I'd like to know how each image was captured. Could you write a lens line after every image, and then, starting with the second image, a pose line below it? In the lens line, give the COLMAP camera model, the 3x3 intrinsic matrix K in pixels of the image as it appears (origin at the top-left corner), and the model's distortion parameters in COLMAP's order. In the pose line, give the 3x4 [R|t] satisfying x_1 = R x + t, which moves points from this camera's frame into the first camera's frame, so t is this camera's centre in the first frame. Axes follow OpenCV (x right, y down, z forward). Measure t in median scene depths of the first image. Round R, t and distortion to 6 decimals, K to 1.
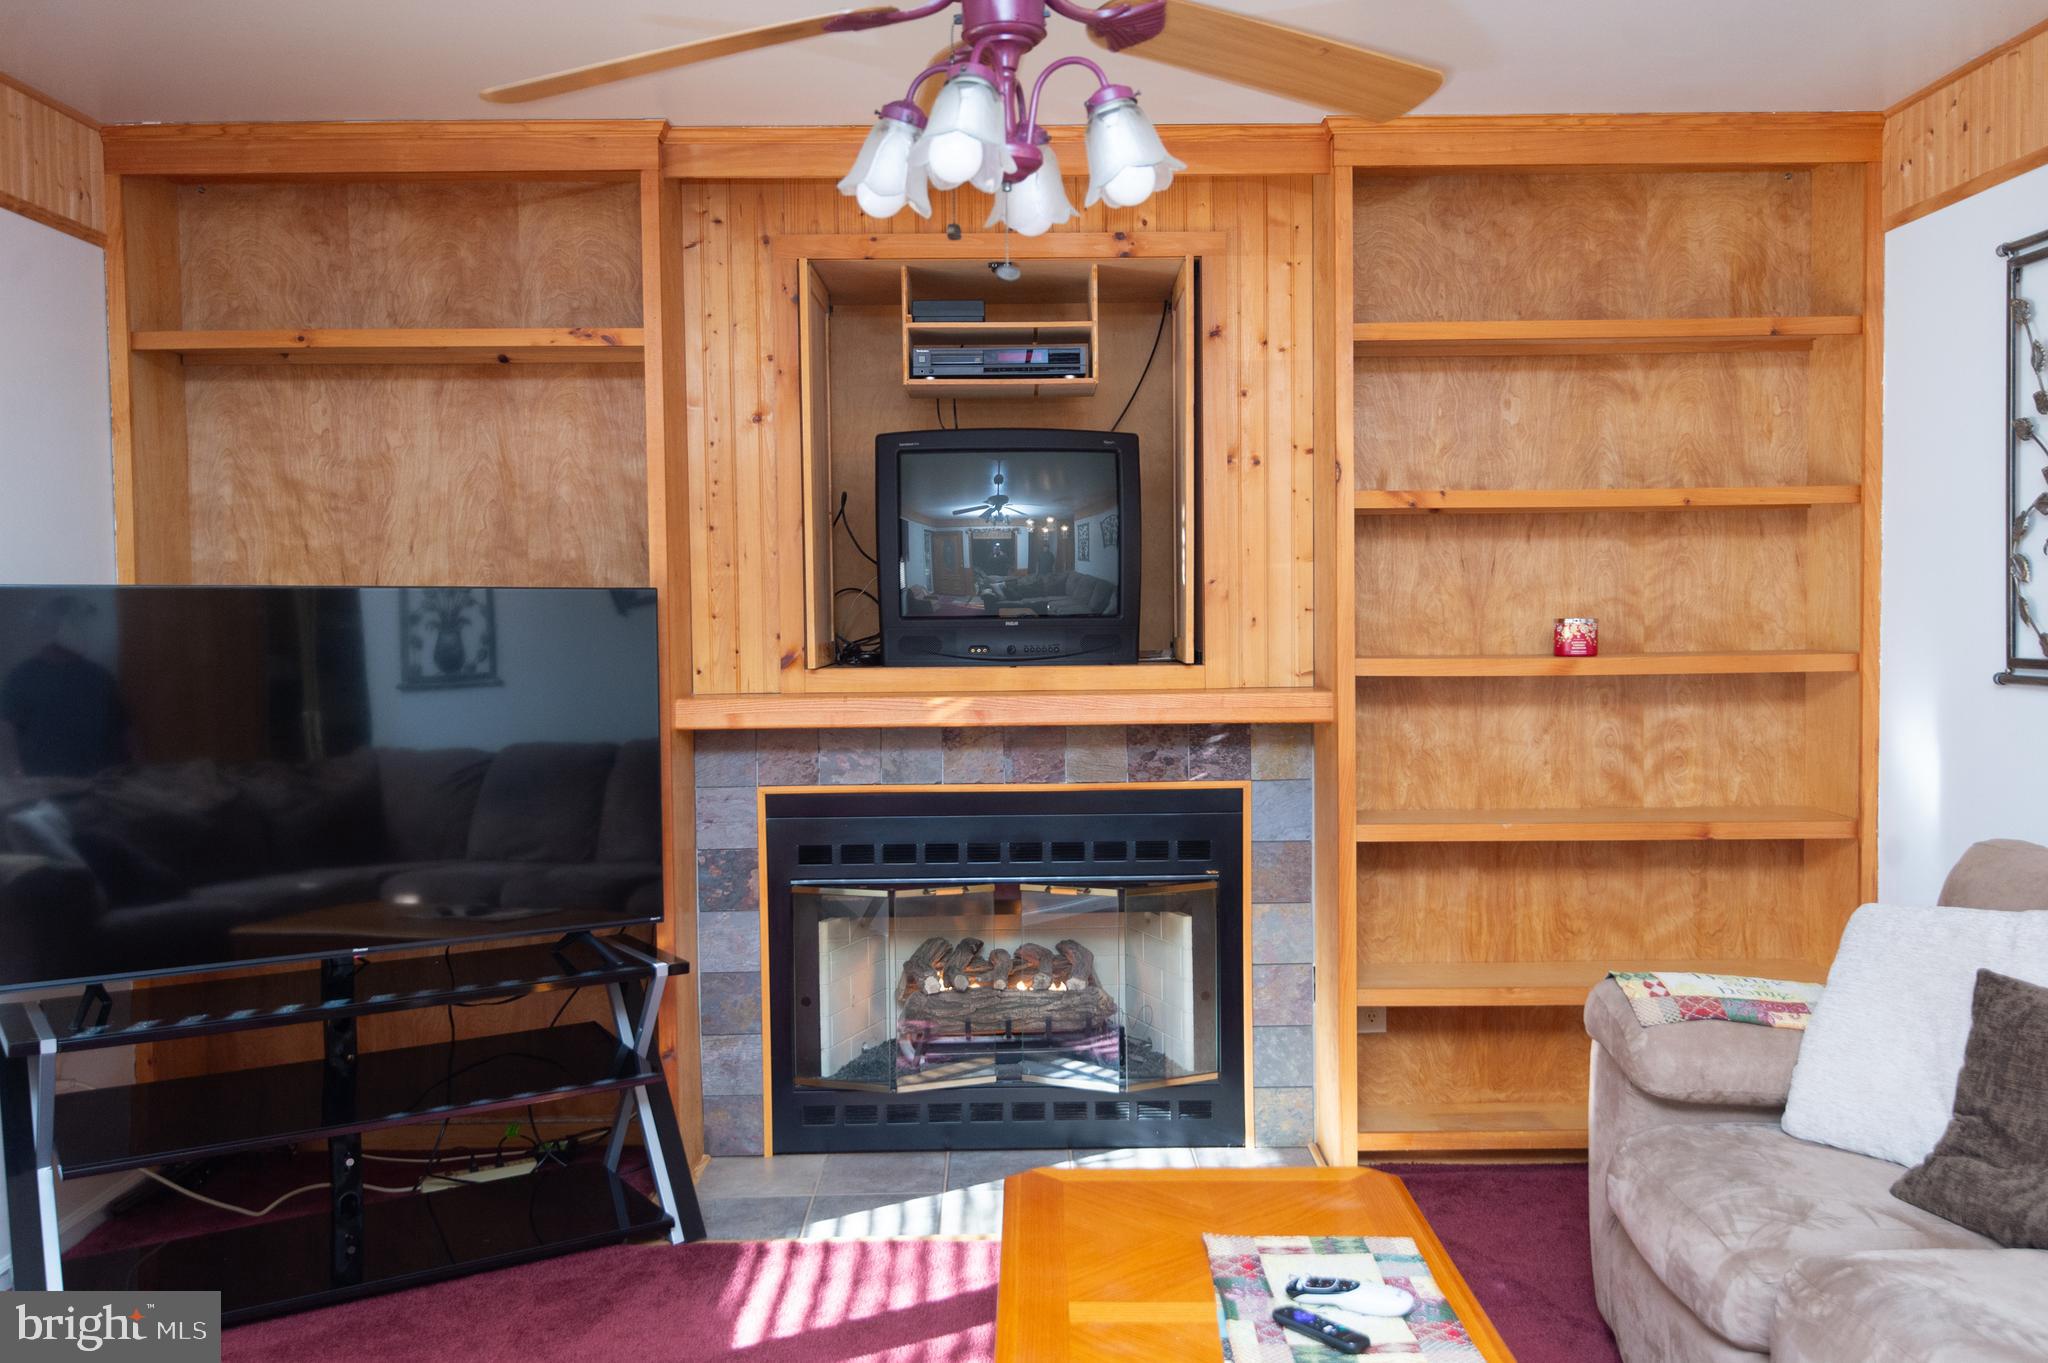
lens RADIAL K [[1744.6, 0, 1024.0], [0, 1744.6, 681.5], [0, 0, 1]] dist [0.034873, -0.002968]
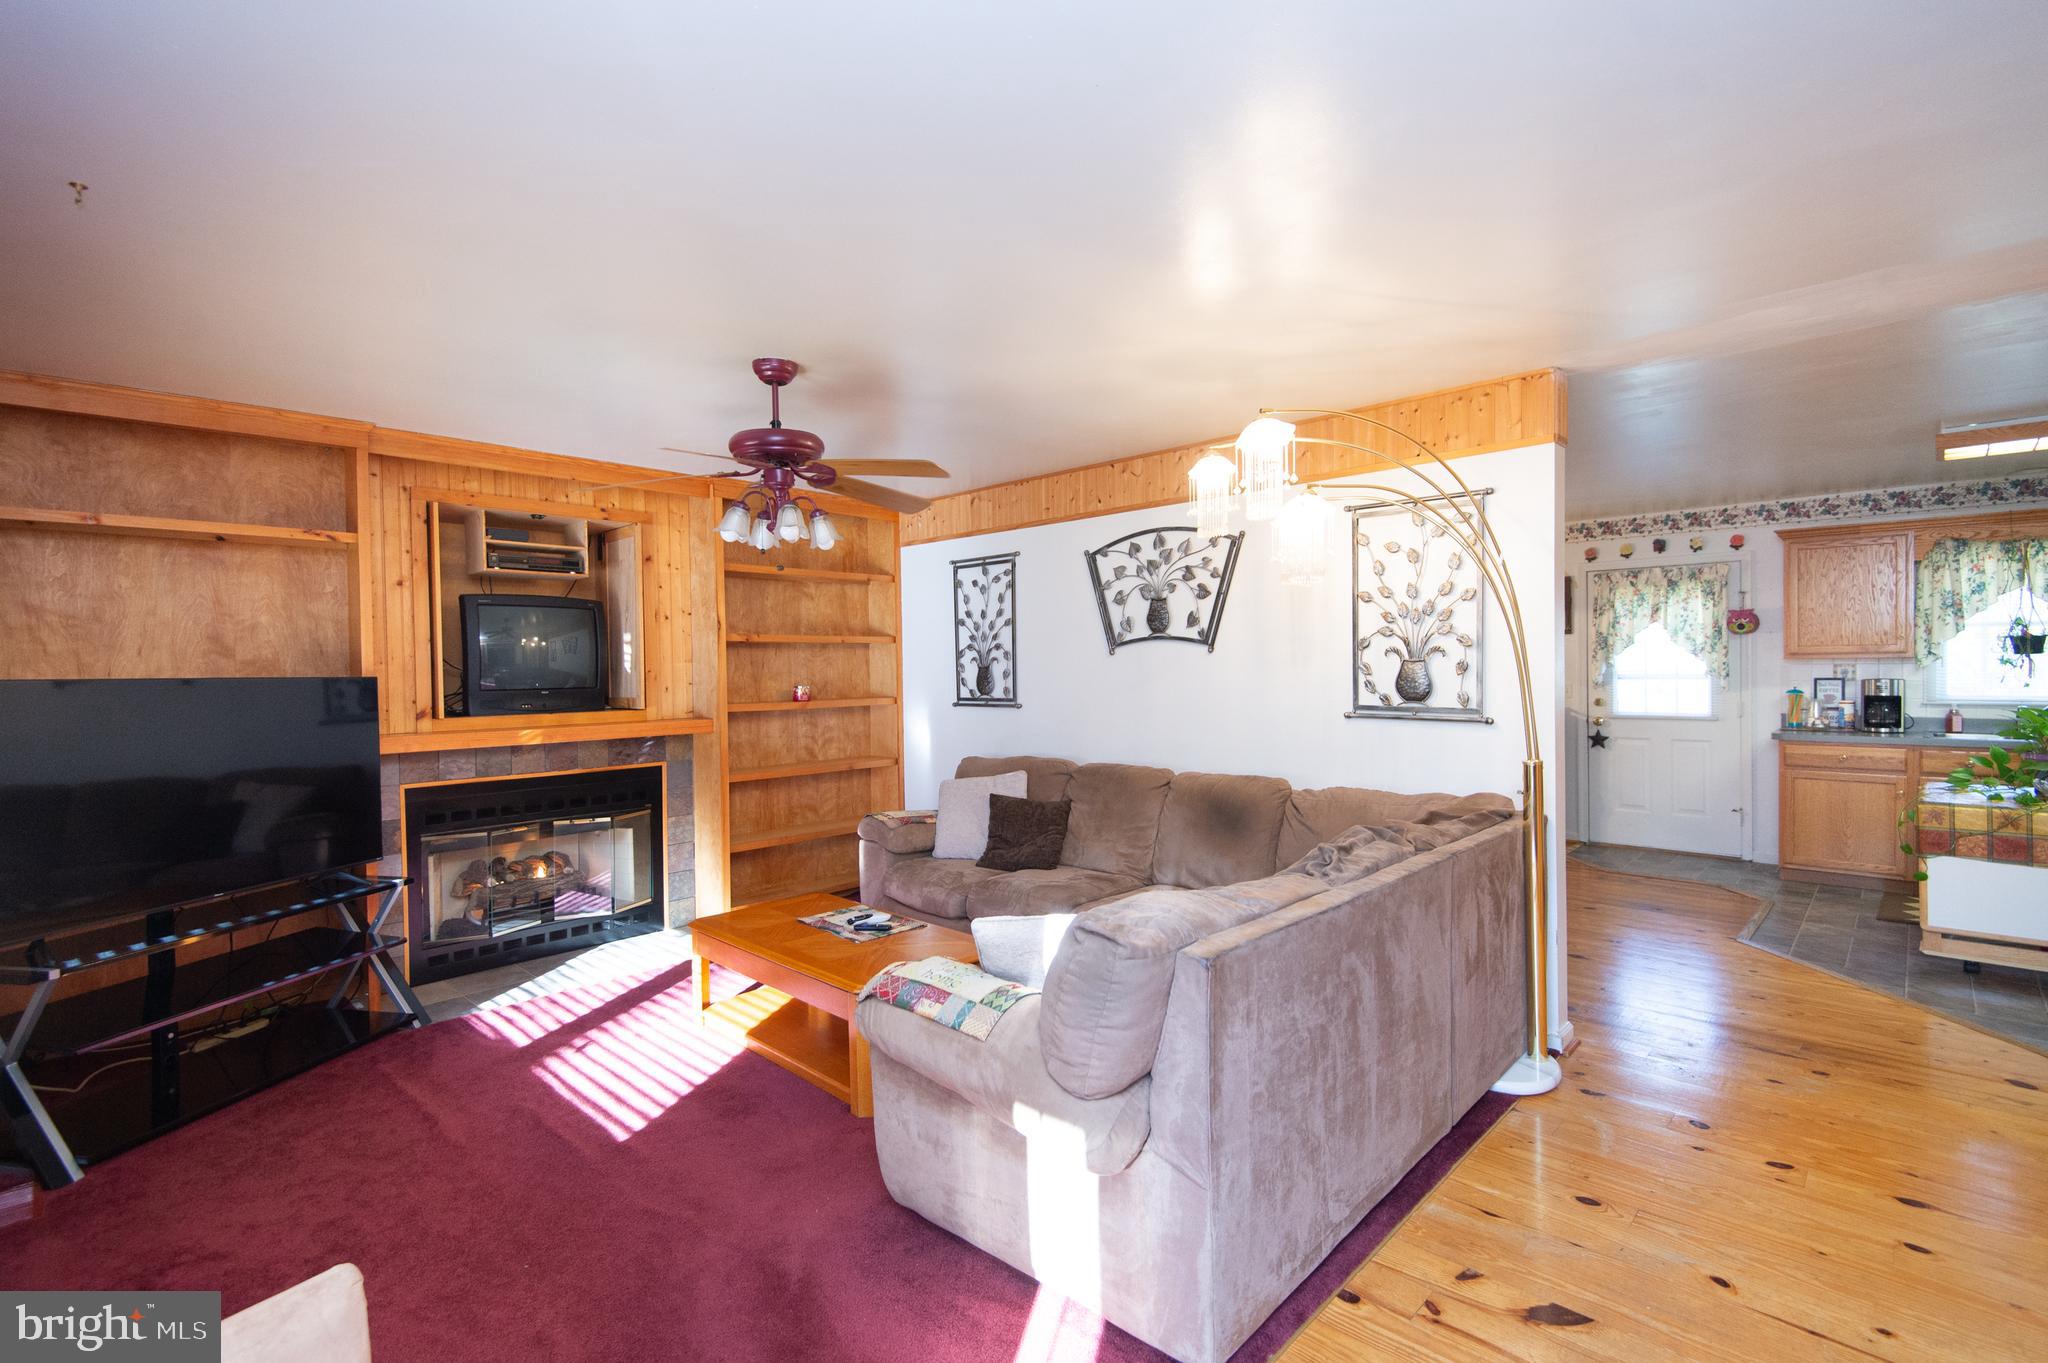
lens RADIAL K [[949.7, 0, 1034.1], [0, 949.7, 677.5], [0, 0, 1]] dist [0.024930, -0.008498]
pose [[0.691766, -0.008231, 0.722075, -0.420472], [0.037406, 0.999001, -0.024448, -0.002483], [-0.721152, 0.043922, 0.691383, -0.173269]]
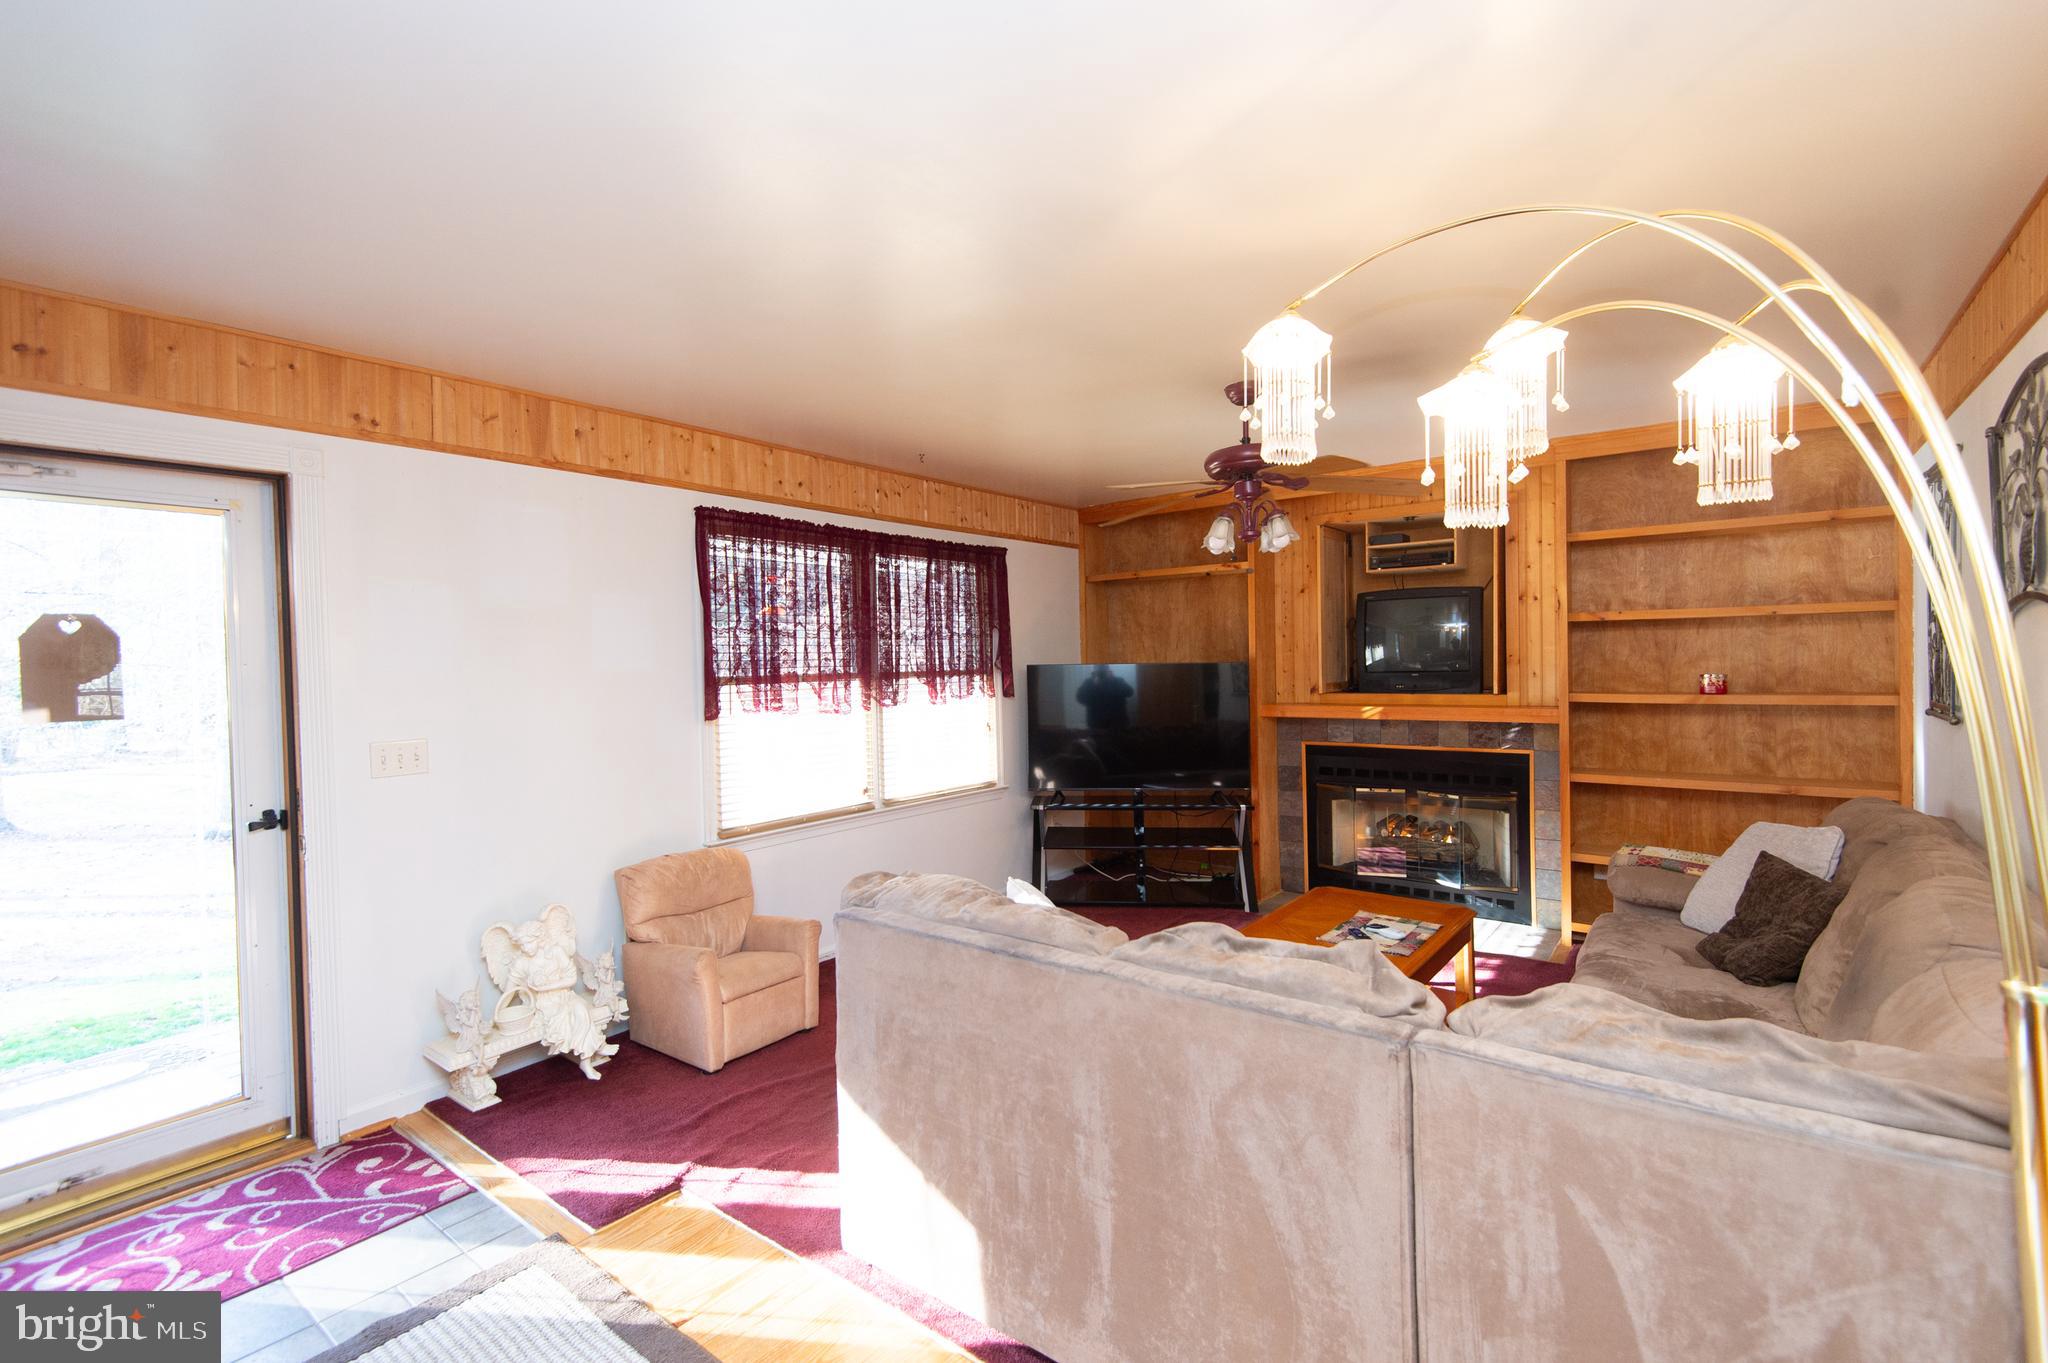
lens RADIAL K [[936.7, 0, 1024.0], [0, 936.7, 681.5], [0, 0, 1]] dist [0.064653, -0.036530]
pose [[0.787897, 0.008625, -0.615747, 0.353939], [-0.013817, 0.999898, -0.003674, -0.013335], [0.615653, 0.011402, 0.787935, -0.279122]]
